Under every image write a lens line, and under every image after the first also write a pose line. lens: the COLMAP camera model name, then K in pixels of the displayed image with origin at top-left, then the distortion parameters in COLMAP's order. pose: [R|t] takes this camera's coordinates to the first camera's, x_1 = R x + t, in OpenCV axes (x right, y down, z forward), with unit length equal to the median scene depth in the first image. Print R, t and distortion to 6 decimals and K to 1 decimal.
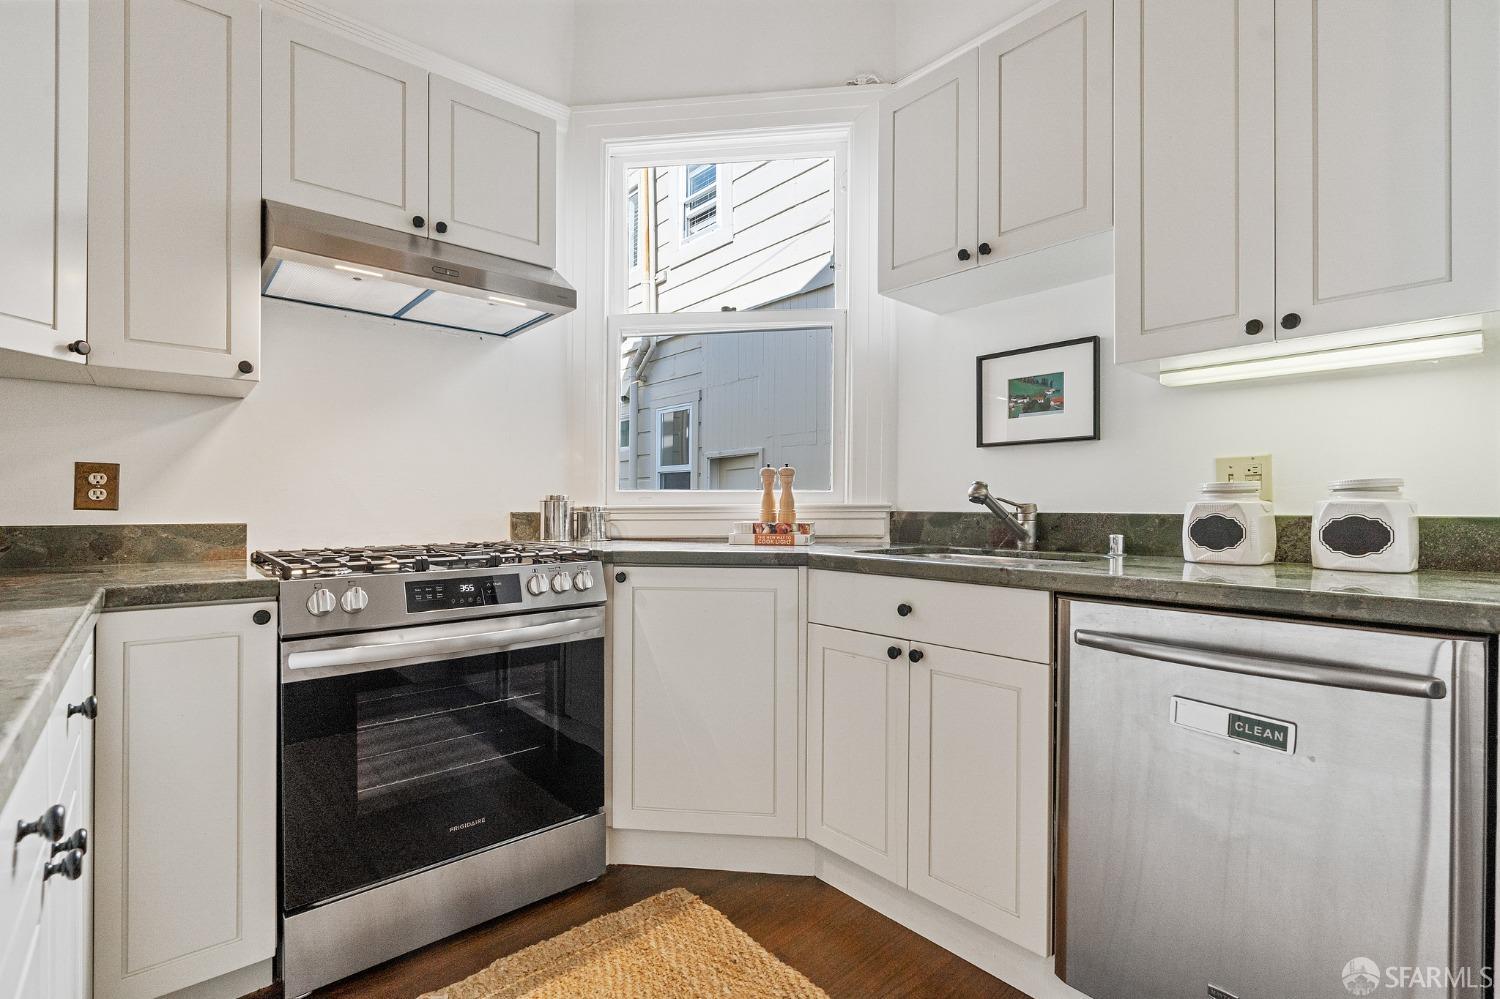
lens RADIAL K [[689.6, 0, 751.4], [0, 689.6, 507.1], [0, 0, 1]] dist [-0.002278, 0.000211]
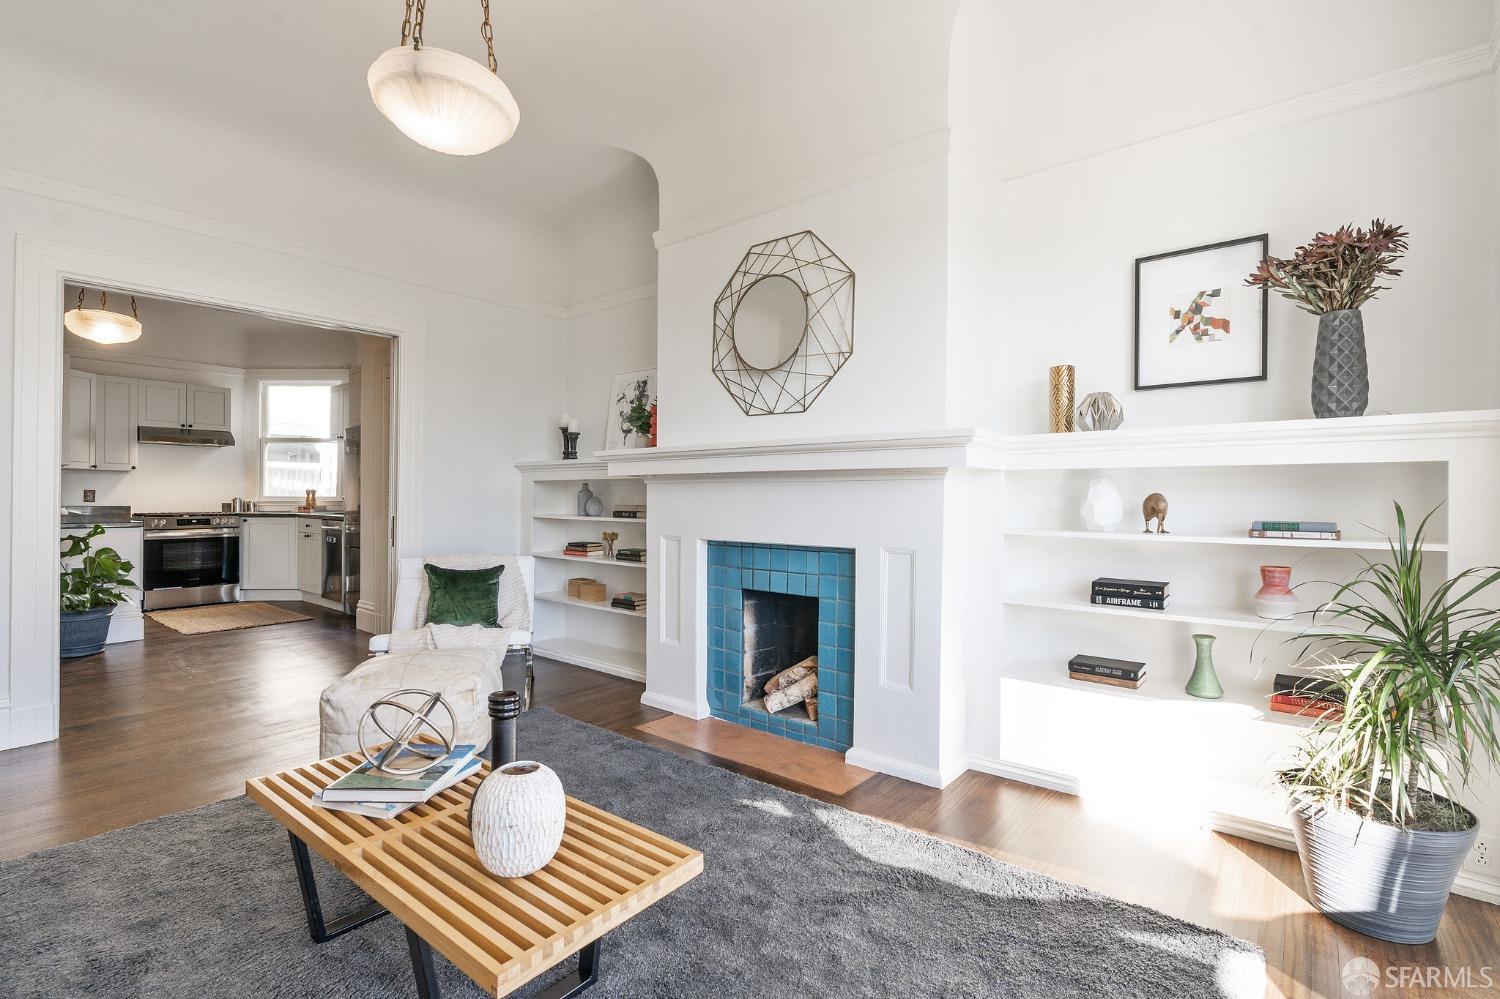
lens RADIAL K [[683.7, 0, 750.0], [0, 683.7, 499.5], [0, 0, 1]] dist [-0.008376, 0.000097]
pose [[0.984847, 0.003072, 0.173396, 1.847438], [-0.003244, 0.999994, 0.000708, -0.022187], [-0.173392, -0.001260, 0.984852, -3.066064]]
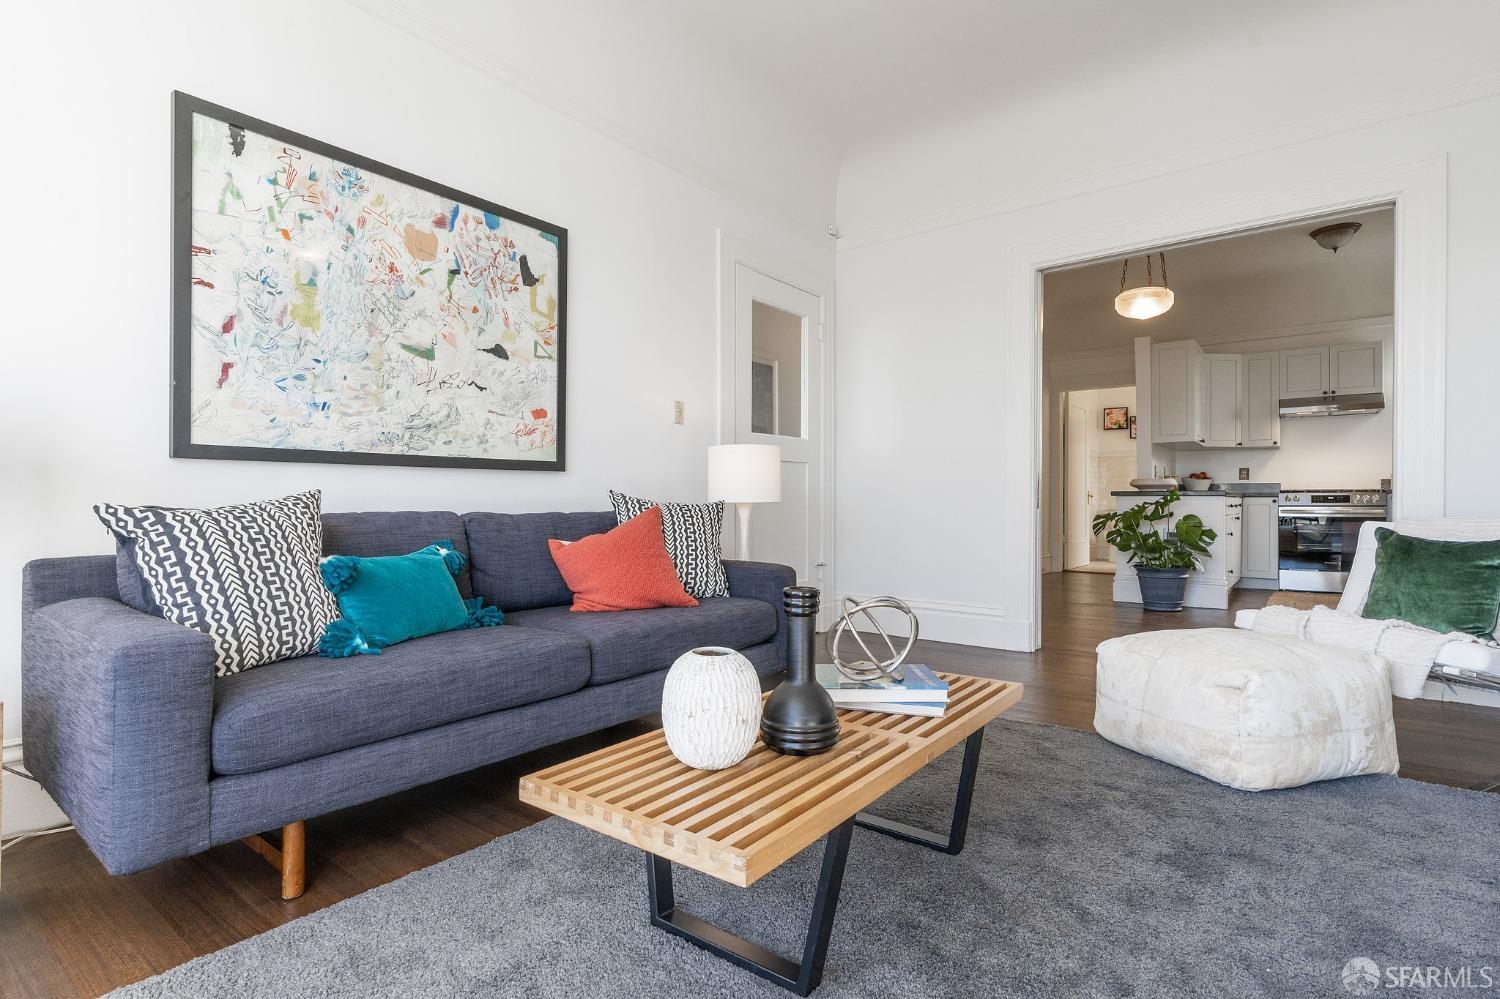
lens RADIAL K [[740.9, 0, 750.0], [0, 740.9, 499.5], [0, 0, 1]] dist [-0.004065, 0.000845]
pose [[0.203910, -0.001211, -0.978989, 2.414177], [-0.003101, 0.999993, -0.001883, 0.122683], [0.978985, 0.003420, 0.203905, -2.426196]]
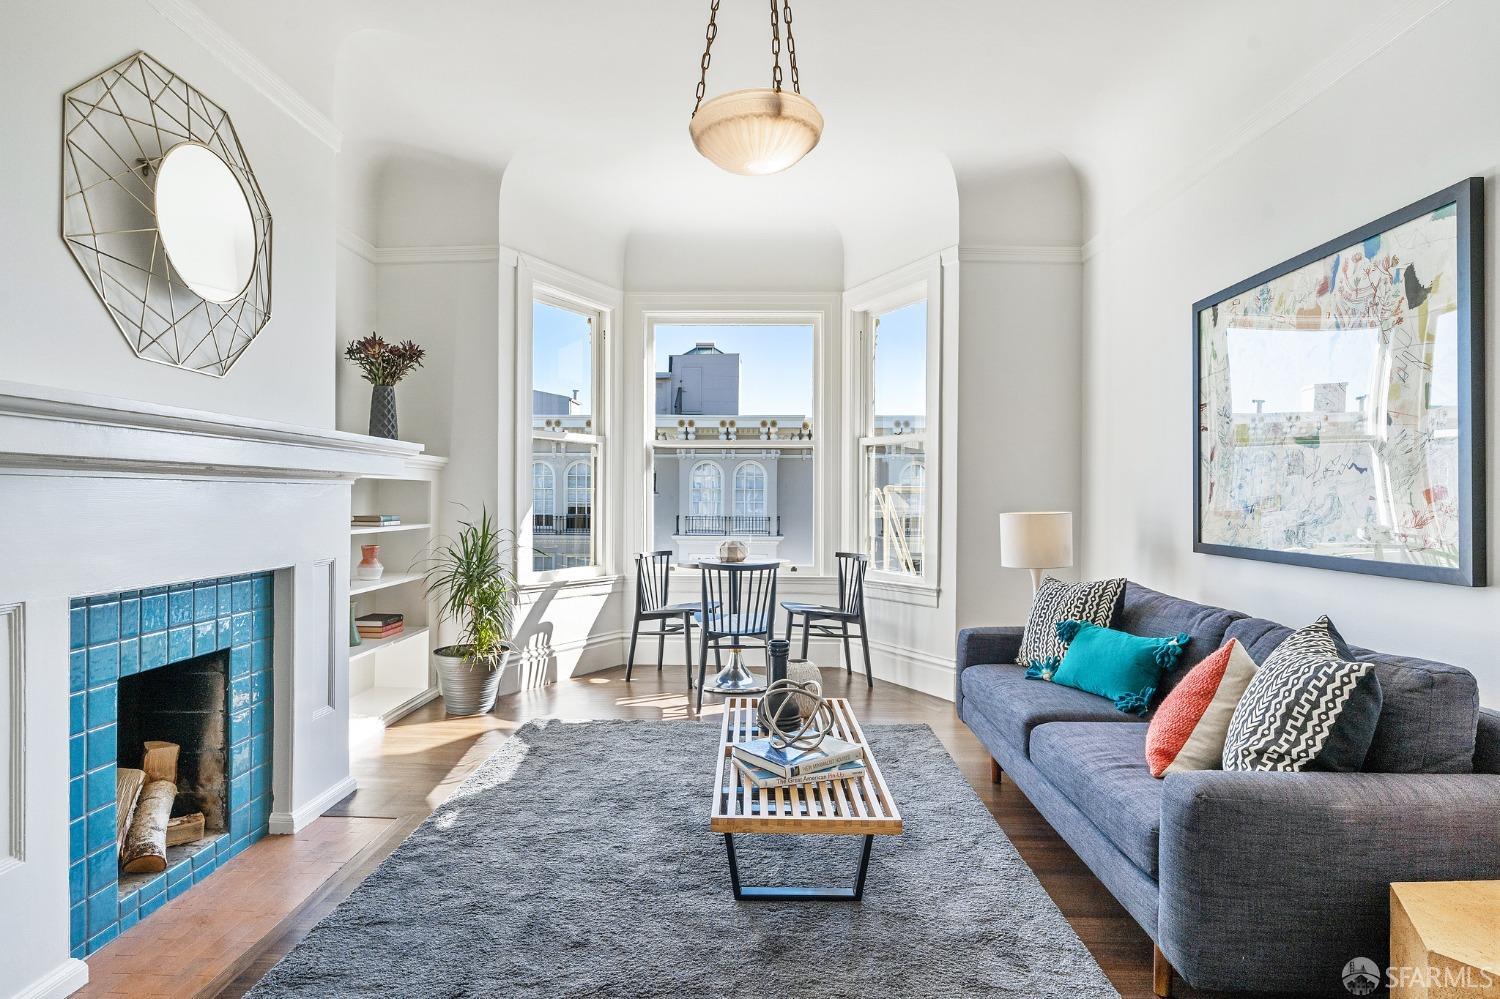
lens RADIAL K [[833.7, 0, 745.3], [0, 833.7, 495.1], [0, 0, 1]] dist [-0.001434, 0.000565]
pose [[-0.743385, -0.006039, 0.668836, 0.756963], [-0.007556, 0.999971, 0.000630, -0.049173], [-0.668821, -0.004585, -0.743410, -1.090058]]
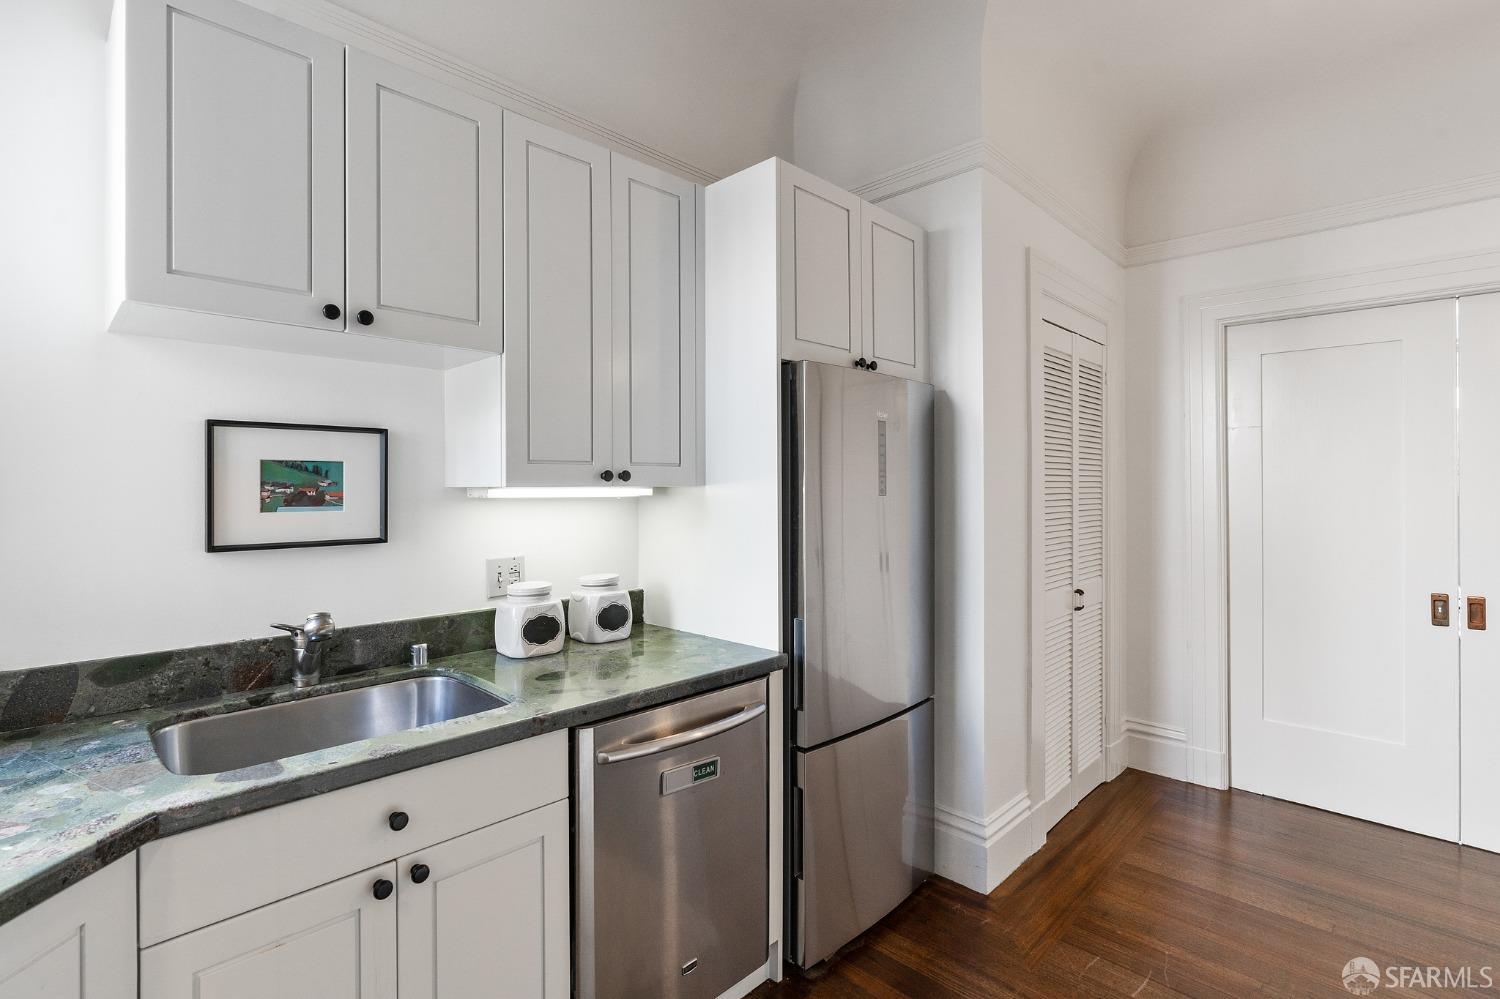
lens RADIAL K [[709.0, 0, 753.6], [0, 709.0, 483.0], [0, 0, 1]] dist [-0.002706, -0.000137]
pose [[-0.083238, 0.001531, 0.996529, -0.467414], [0.003224, 0.999994, -0.001267, -0.172220], [-0.996525, 0.003107, -0.083242, 0.587254]]
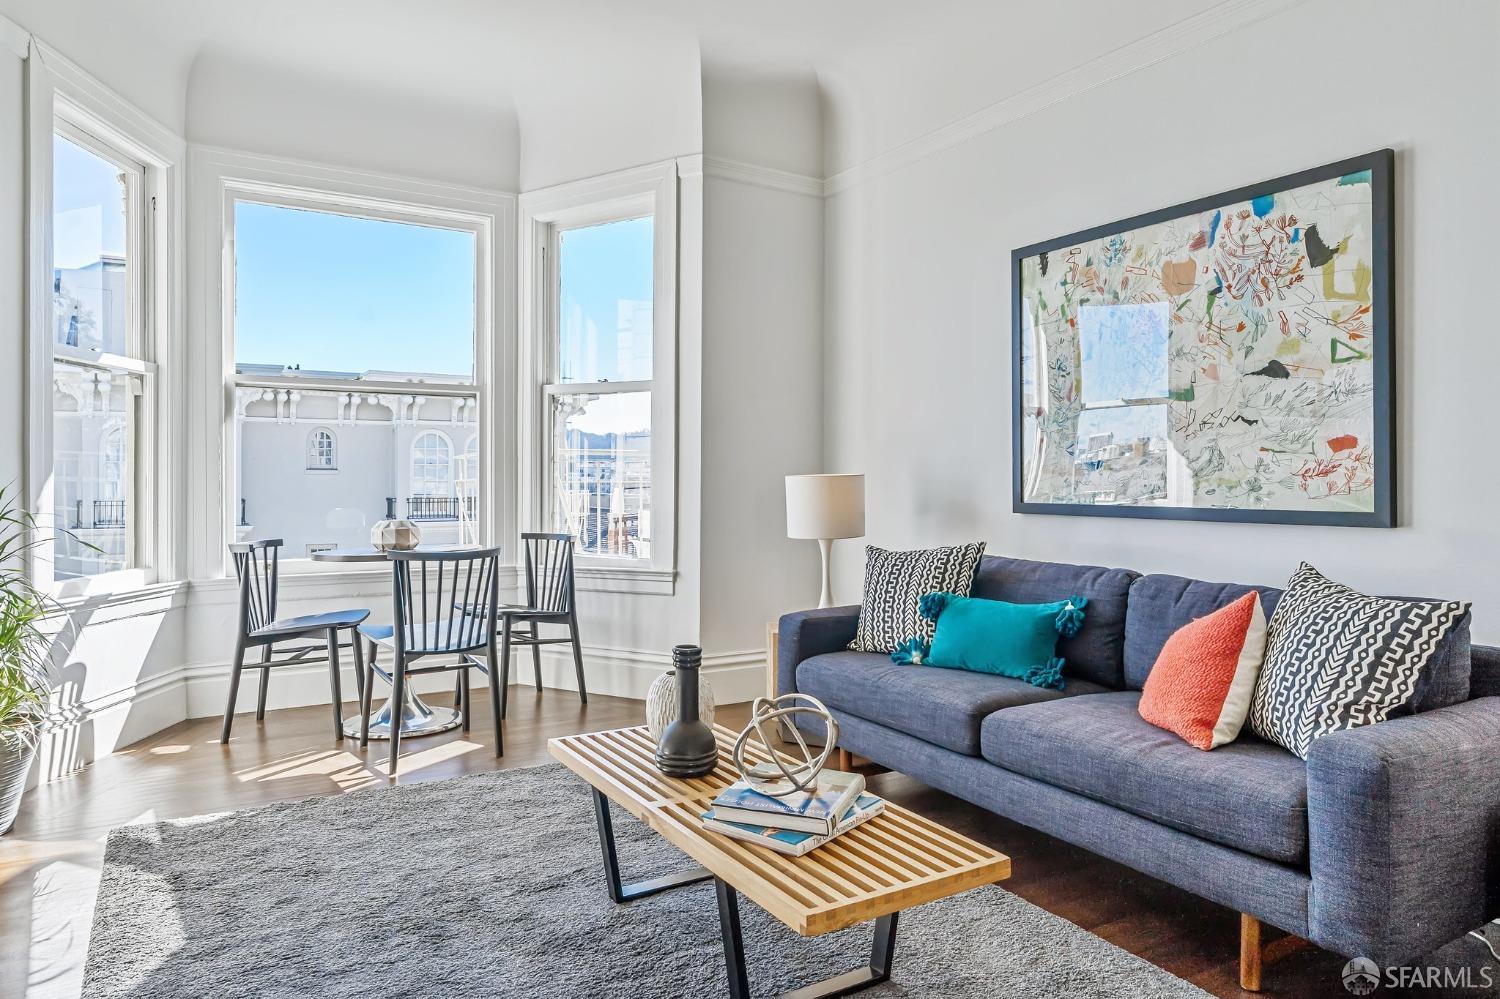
lens RADIAL K [[963.1, 0, 747.8], [0, 963.1, 472.5], [0, 0, 1]] dist [-0.002202, 0.000263]
pose [[-0.985469, -0.004703, 0.169789, 1.418606], [-0.005489, 0.999976, -0.004158, -0.004975], [-0.169766, -0.005029, -0.985472, -1.047116]]
